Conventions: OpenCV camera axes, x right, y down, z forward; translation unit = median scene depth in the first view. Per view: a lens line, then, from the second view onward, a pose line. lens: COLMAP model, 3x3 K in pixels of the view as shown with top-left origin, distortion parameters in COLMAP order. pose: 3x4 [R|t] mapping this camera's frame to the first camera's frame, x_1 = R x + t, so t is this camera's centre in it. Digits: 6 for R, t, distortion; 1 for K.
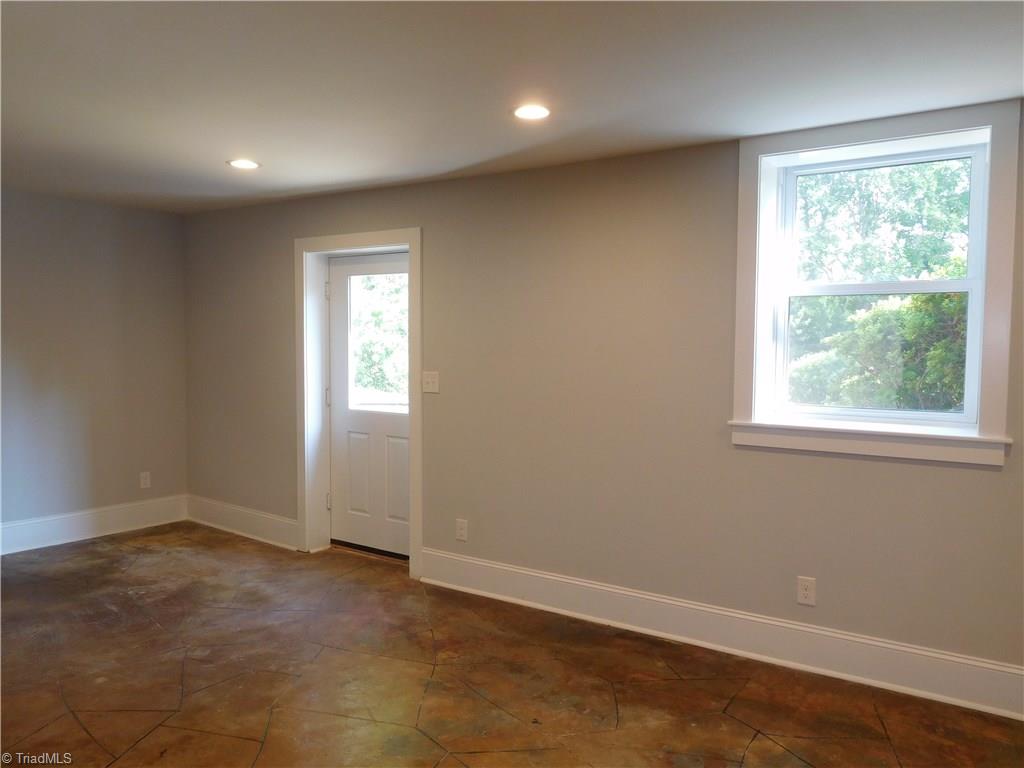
lens RADIAL K [[766.0, 0, 506.8], [0, 766.0, 384.1], [0, 0, 1]] dist [-0.039408, 0.021054]
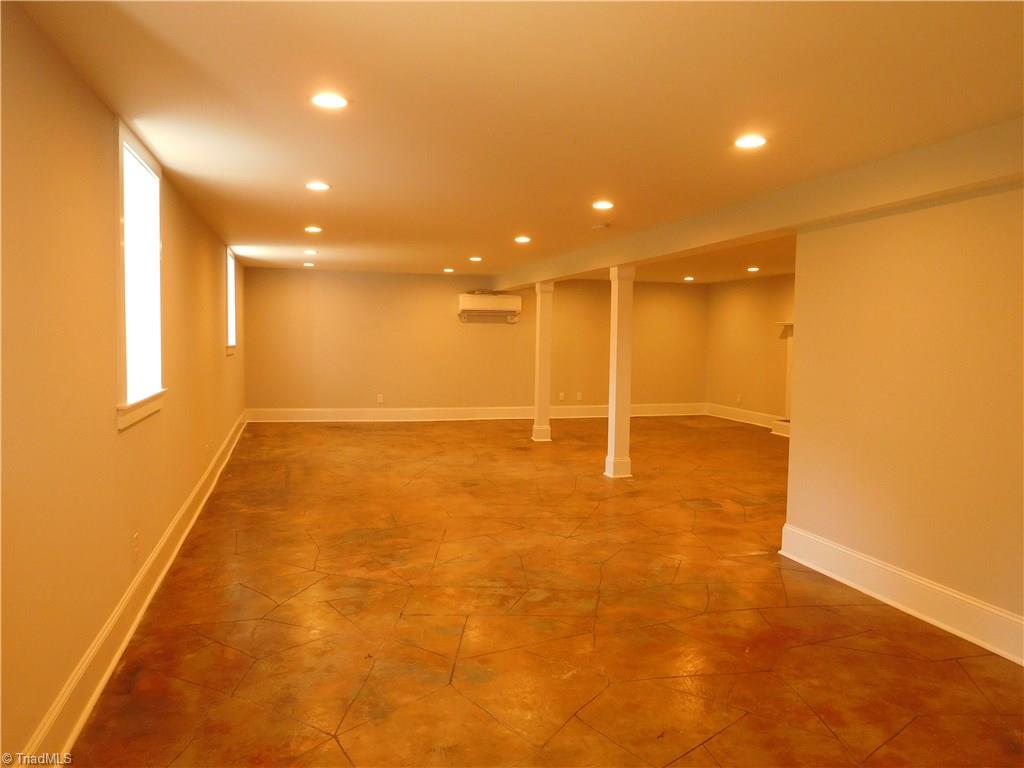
lens RADIAL K [[766.0, 0, 509.4], [0, 766.0, 384.5], [0, 0, 1]] dist [-0.039408, 0.021054]
pose [[-0.771980, -0.065759, 0.632236, -0.843476], [0.000442, 0.994579, 0.103986, -0.095402], [-0.635647, 0.080555, -0.767766, 1.732660]]
